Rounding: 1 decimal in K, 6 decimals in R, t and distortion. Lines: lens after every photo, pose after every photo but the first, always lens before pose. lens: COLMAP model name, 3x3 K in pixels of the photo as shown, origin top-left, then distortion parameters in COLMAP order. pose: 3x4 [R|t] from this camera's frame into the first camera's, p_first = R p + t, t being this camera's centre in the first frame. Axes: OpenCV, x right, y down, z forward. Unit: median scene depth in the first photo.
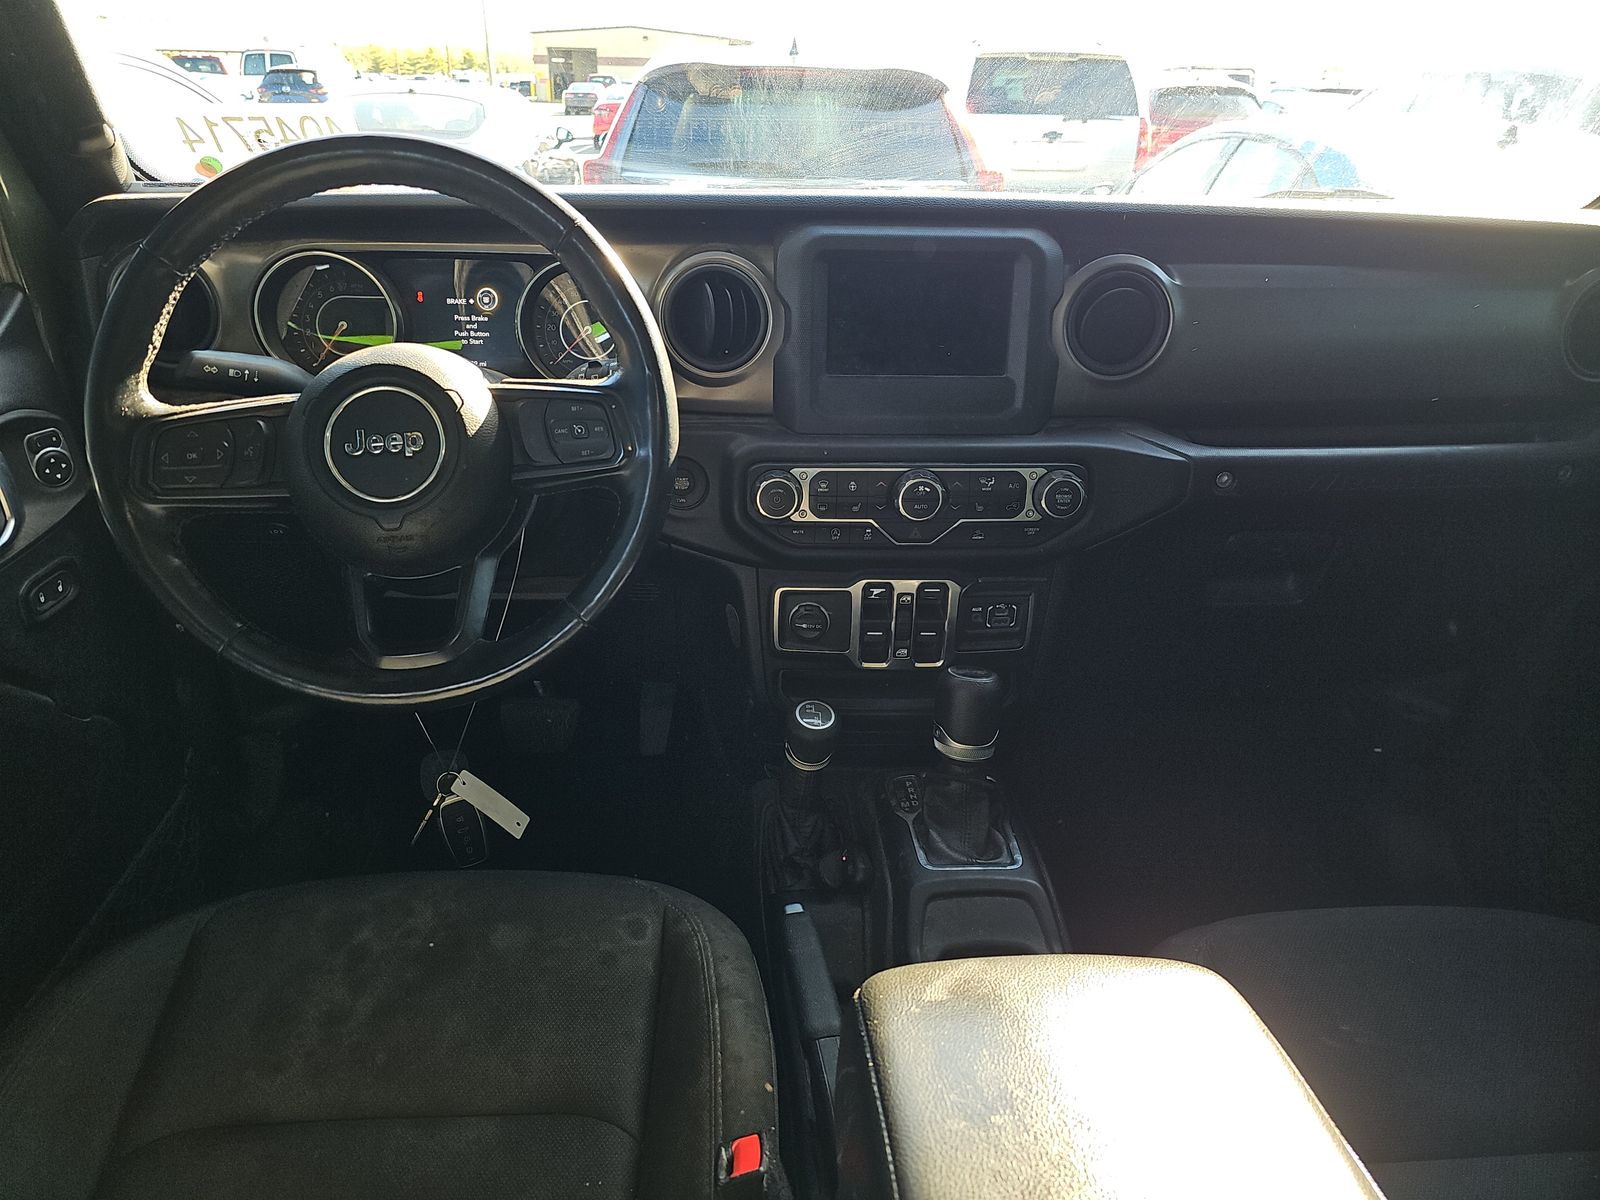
lens RADIAL K [[1061.6, 0, 808.8], [0, 1061.6, 596.9], [0, 0, 1]] dist [0.027925, -0.039768]
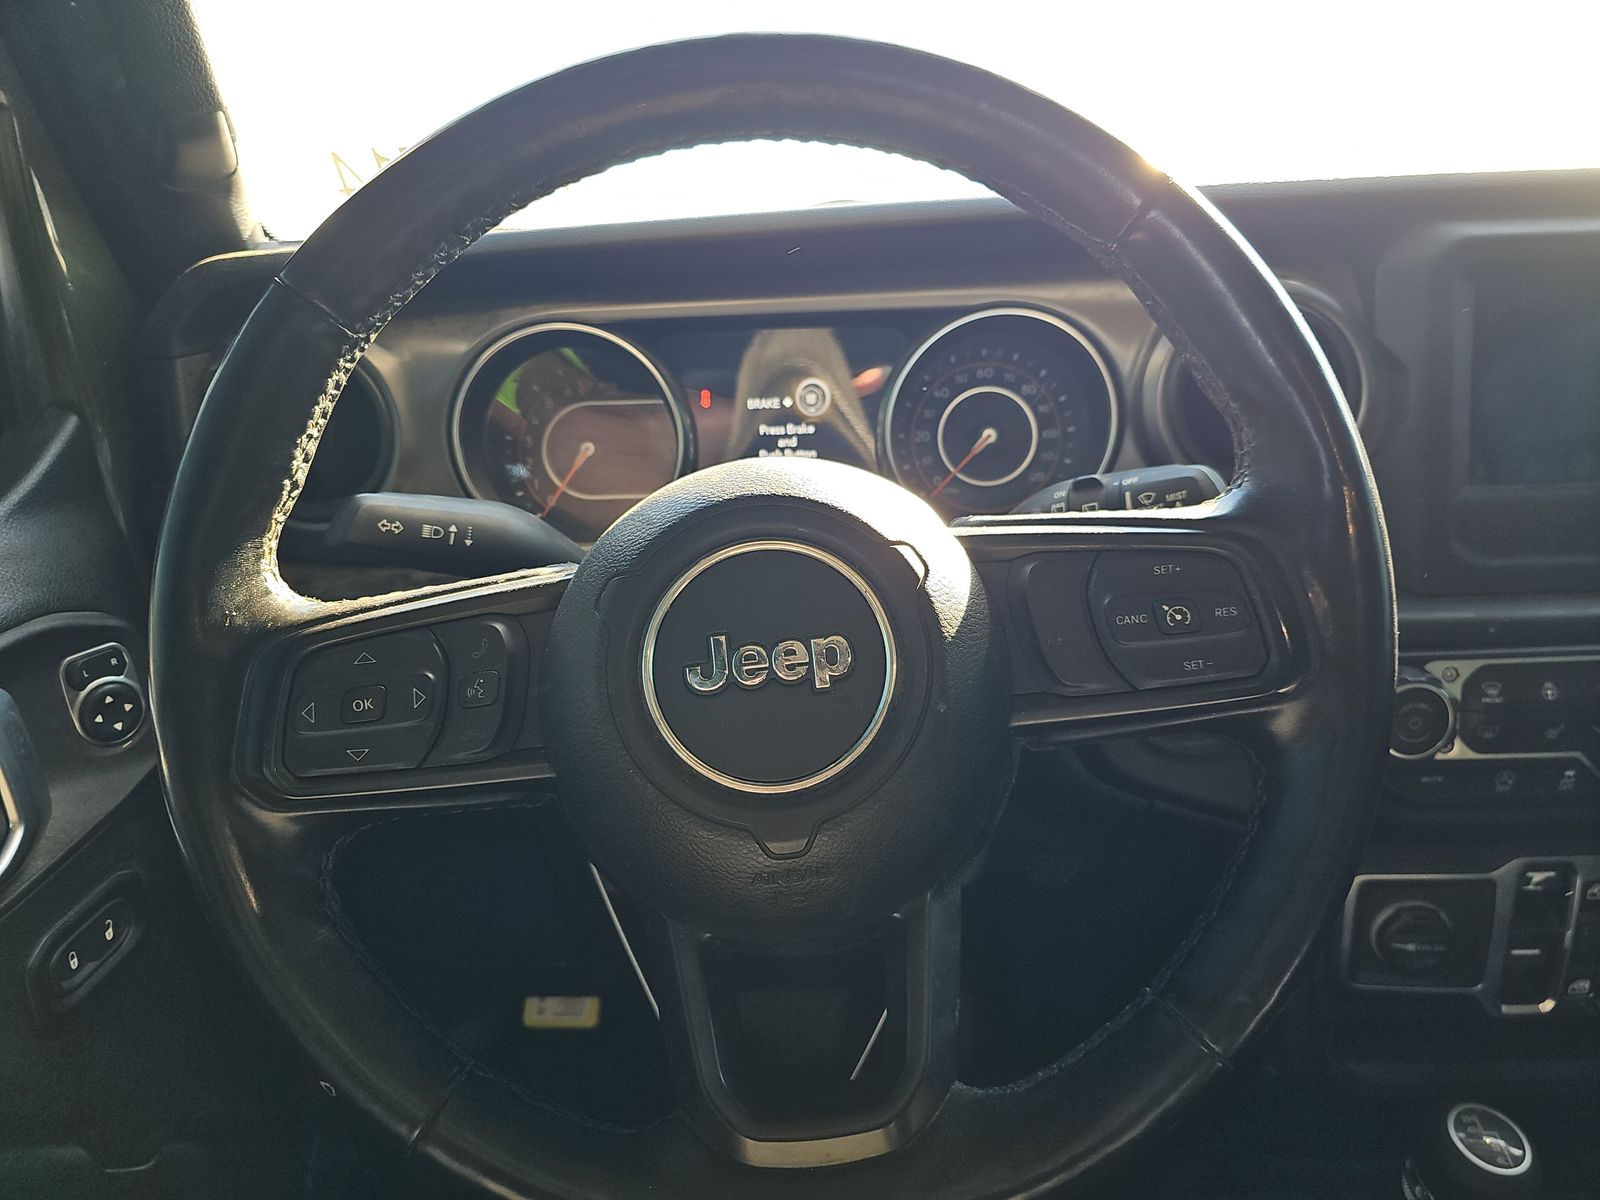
lens RADIAL K [[1065.8, 0, 800.0], [0, 1065.8, 600.0], [0, 0, 1]] dist [0.005412, -0.036497]
pose [[0.996035, -0.041048, -0.078928, -0.325115], [0.029810, 0.989897, -0.138619, -0.100257], [0.083821, 0.135716, 0.987196, 0.511339]]
